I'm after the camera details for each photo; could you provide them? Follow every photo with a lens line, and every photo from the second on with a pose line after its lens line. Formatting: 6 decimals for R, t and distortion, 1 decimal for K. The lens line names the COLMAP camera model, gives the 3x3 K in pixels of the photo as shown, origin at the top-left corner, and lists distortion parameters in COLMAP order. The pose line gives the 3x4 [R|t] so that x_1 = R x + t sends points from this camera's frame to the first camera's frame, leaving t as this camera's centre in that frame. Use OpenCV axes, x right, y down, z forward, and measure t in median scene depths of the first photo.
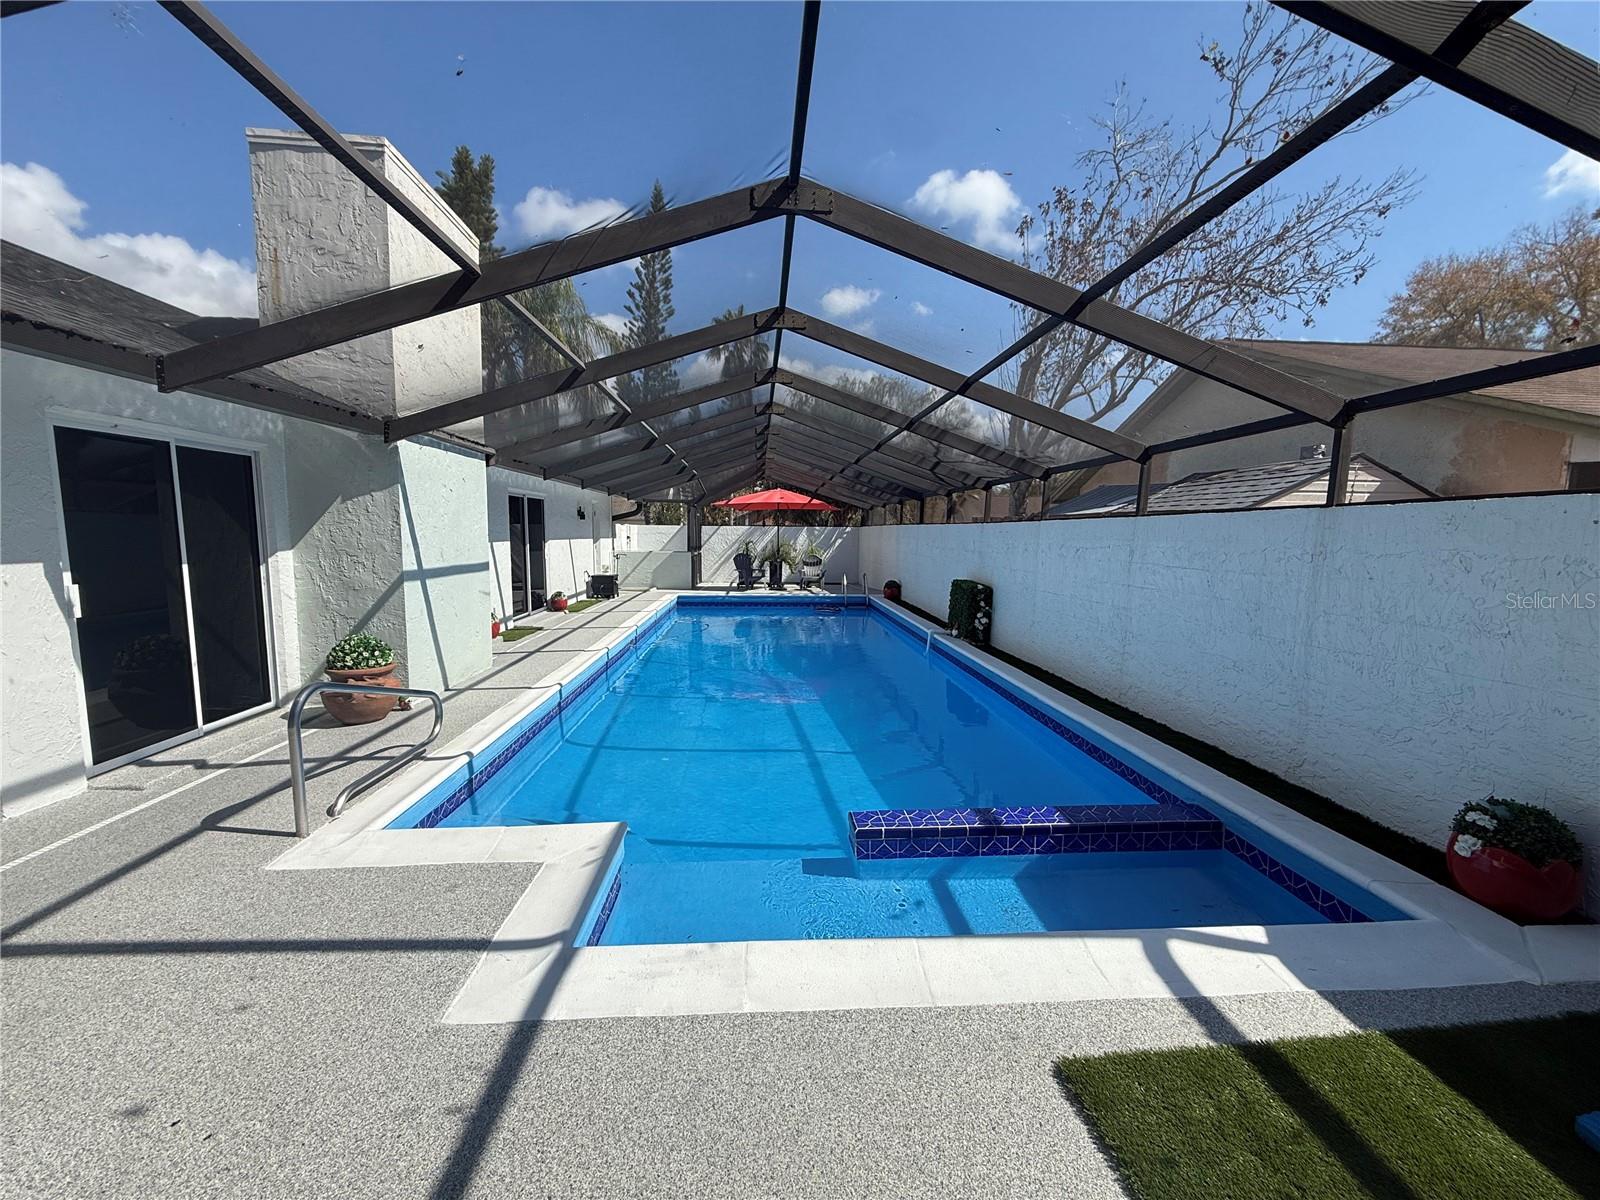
lens RADIAL K [[636.8, 0, 800.0], [0, 636.8, 600.0], [0, 0, 1]] dist [-0.000268, 0.000678]
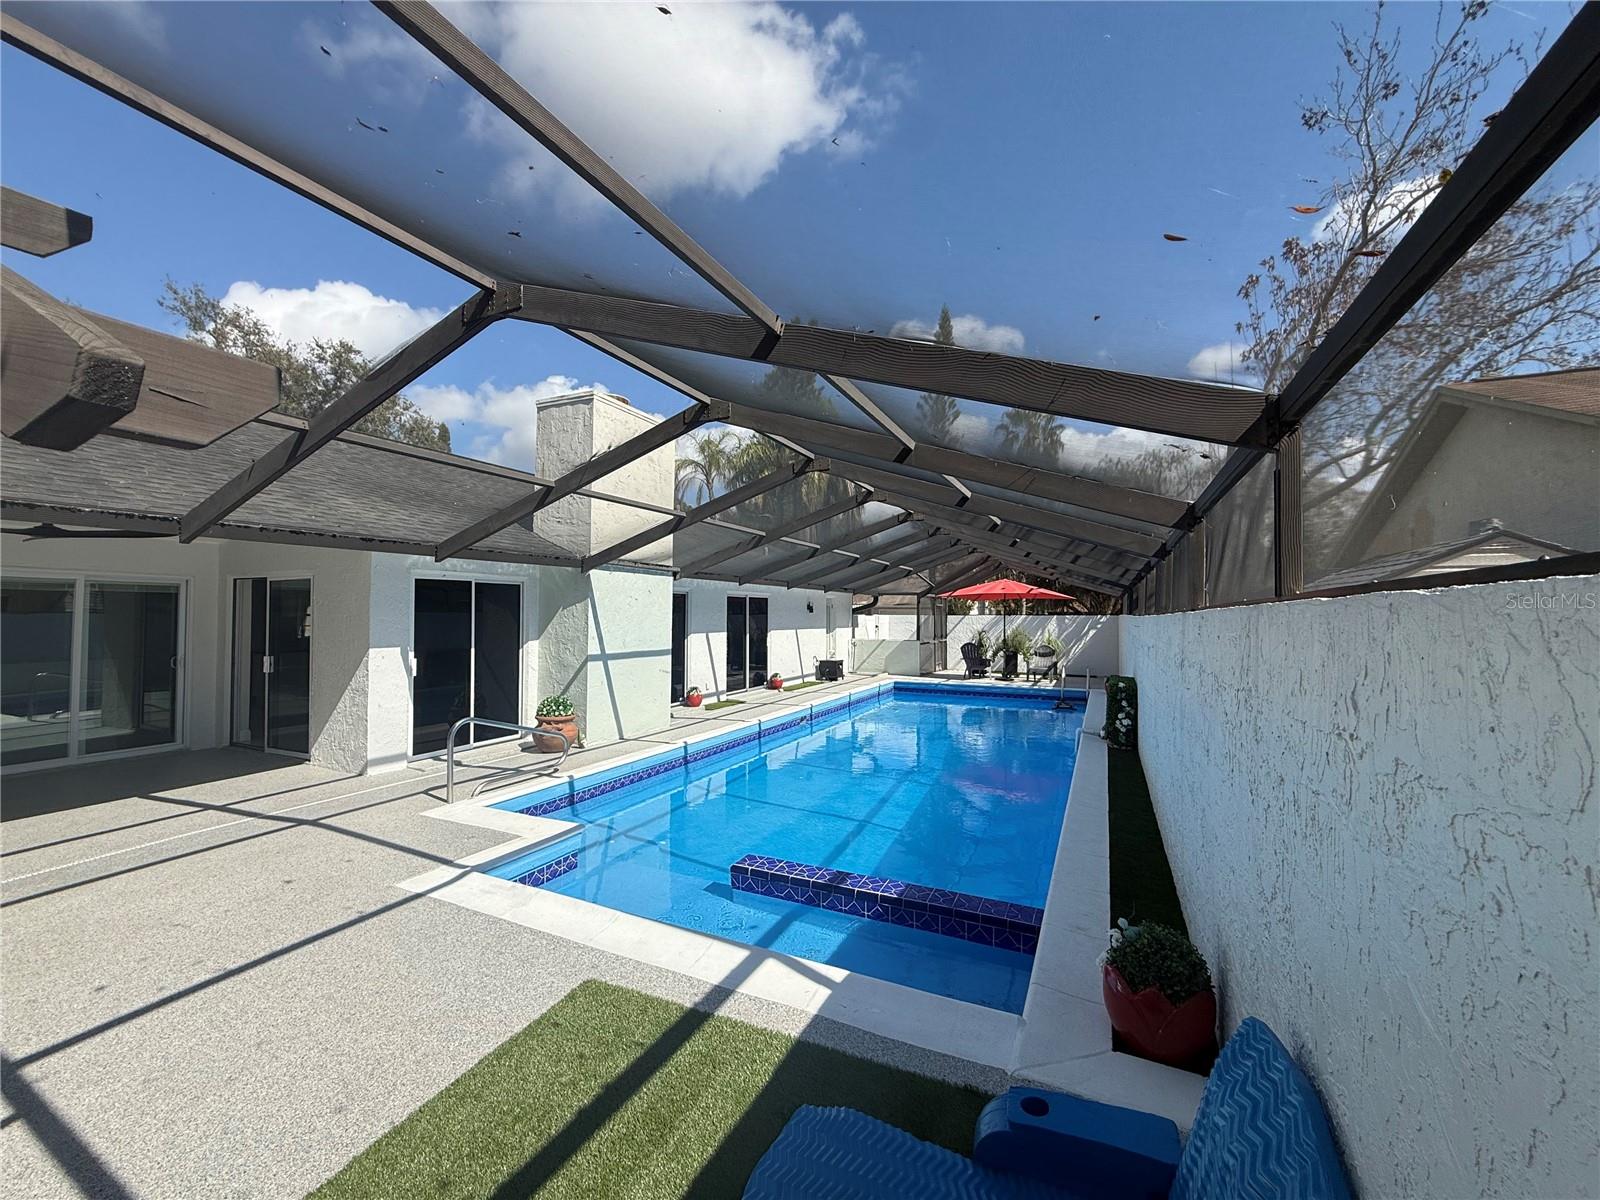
lens RADIAL K [[636.8, 0, 800.0], [0, 636.8, 600.0], [0, 0, 1]] dist [-0.000268, 0.000678]
pose [[0.870314, -0.018056, -0.492167, 0.575476], [-0.047794, 0.991515, -0.120891, -0.015587], [0.490174, 0.128736, 0.862066, -0.080292]]
